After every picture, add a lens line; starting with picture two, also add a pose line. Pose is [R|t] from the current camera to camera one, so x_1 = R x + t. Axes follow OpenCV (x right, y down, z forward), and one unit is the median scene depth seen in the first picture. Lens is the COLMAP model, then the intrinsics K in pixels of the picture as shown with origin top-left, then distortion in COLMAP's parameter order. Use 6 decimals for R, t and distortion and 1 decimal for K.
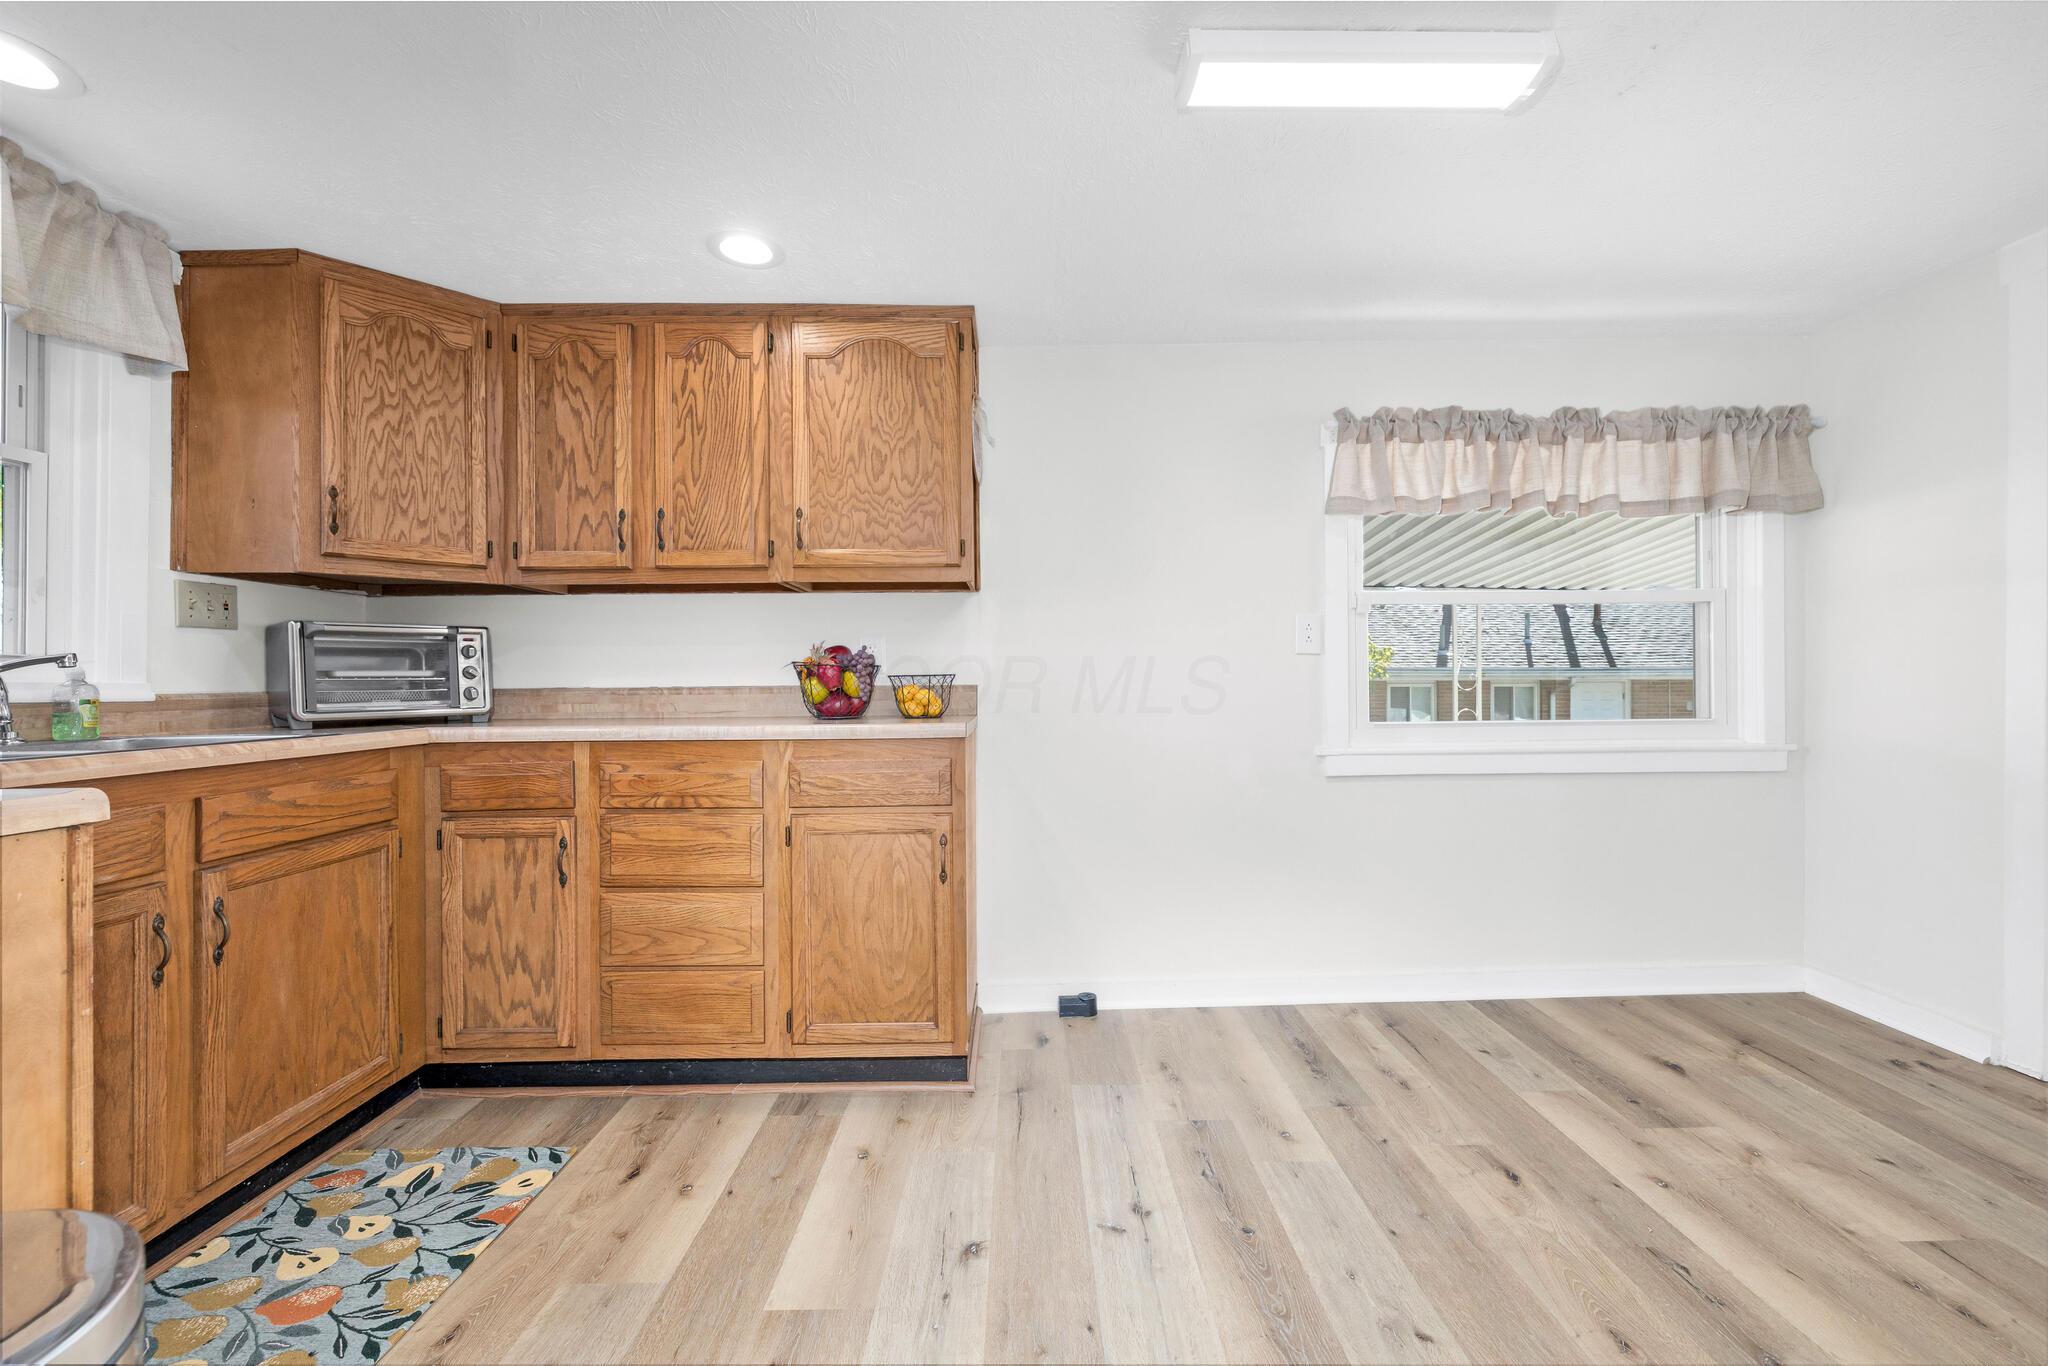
lens RADIAL K [[867.3, 0, 1032.7], [0, 867.3, 690.9], [0, 0, 1]] dist [0.000275, 0.000755]
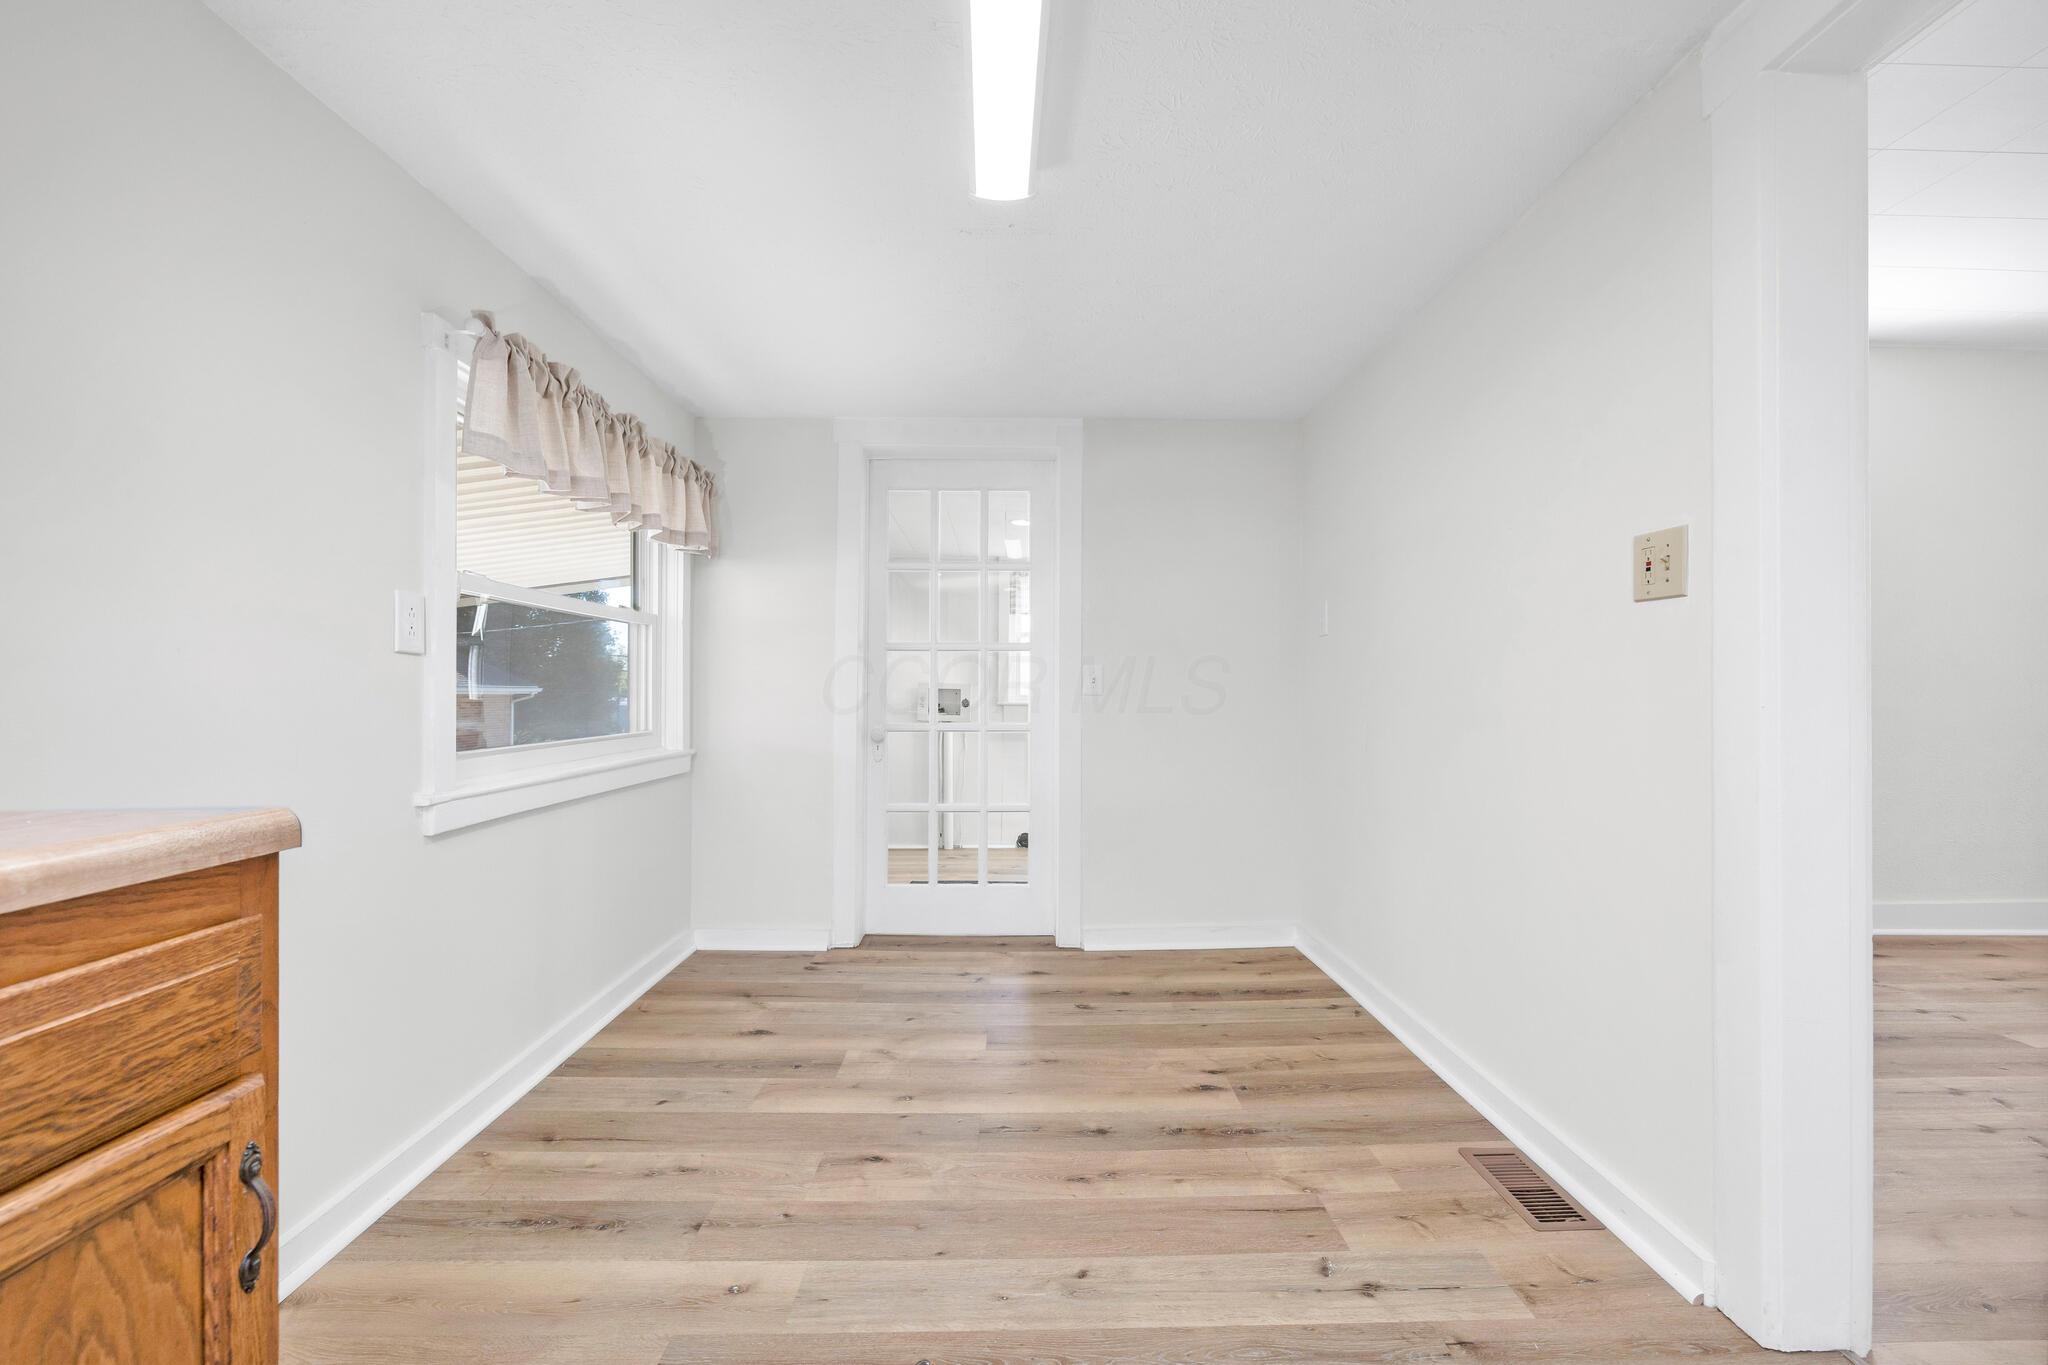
lens RADIAL K [[867.3, 0, 1029.0], [0, 867.3, 701.4], [0, 0, 1]] dist [0.000275, 0.000755]
pose [[-0.000151, -0.004063, 0.999992, -0.453983], [0.005227, 0.999978, 0.004064, -0.010368], [-0.999986, 0.005228, -0.000130, 0.703065]]
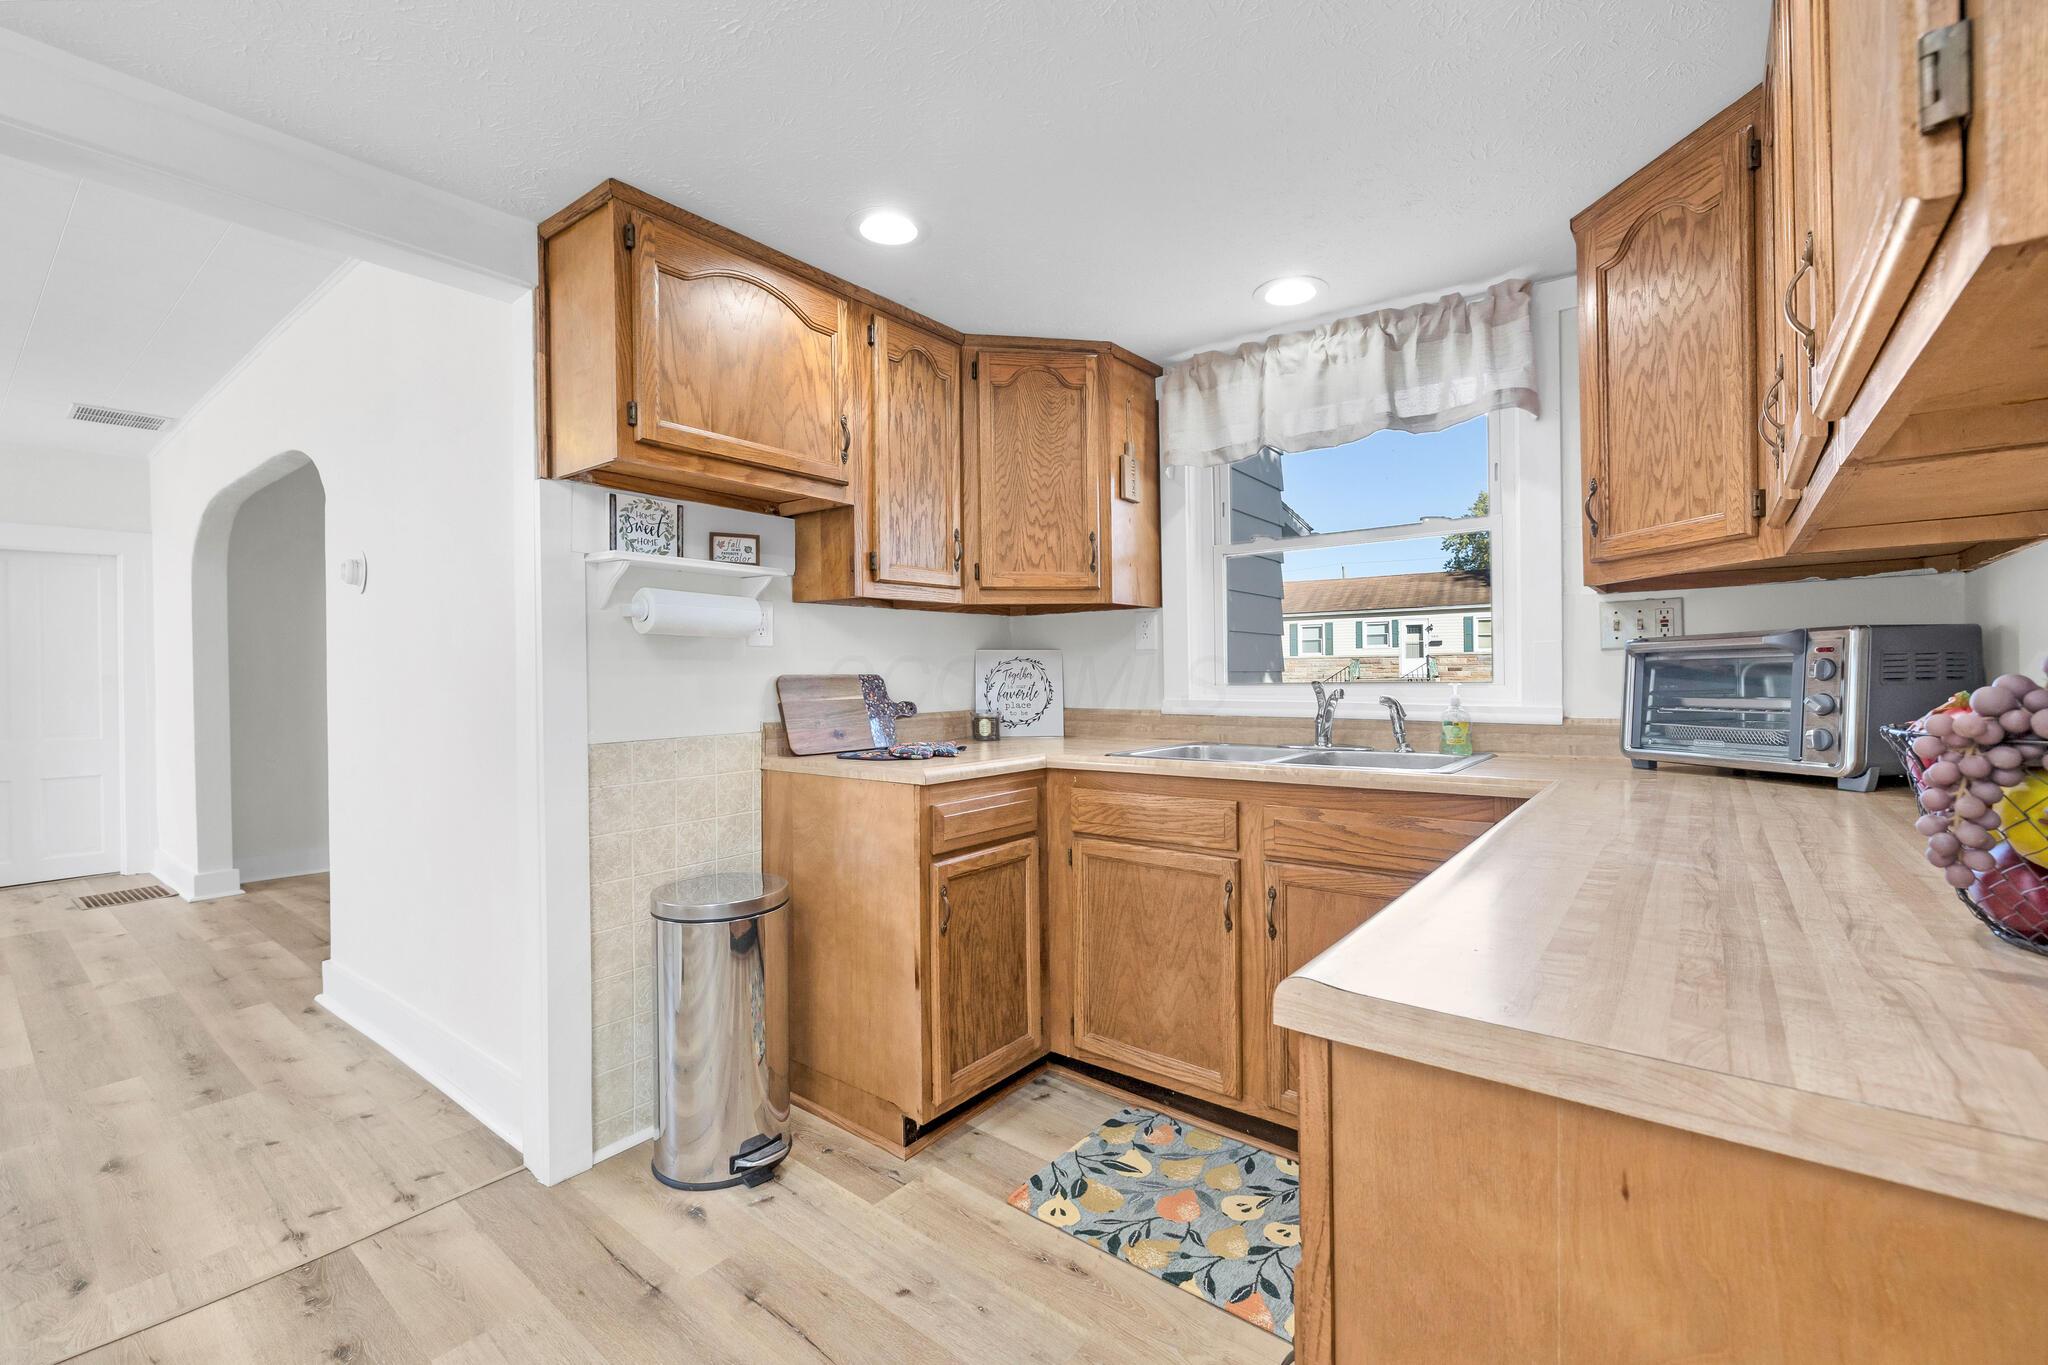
lens RADIAL K [[867.3, 0, 1029.8], [0, 867.3, 678.9], [0, 0, 1]] dist [0.000275, 0.000755]
pose [[-0.629637, 0.014604, -0.776752, 0.173040], [0.008570, 0.999893, 0.011852, -0.064000], [0.776842, 0.000806, -0.629695, 1.144611]]
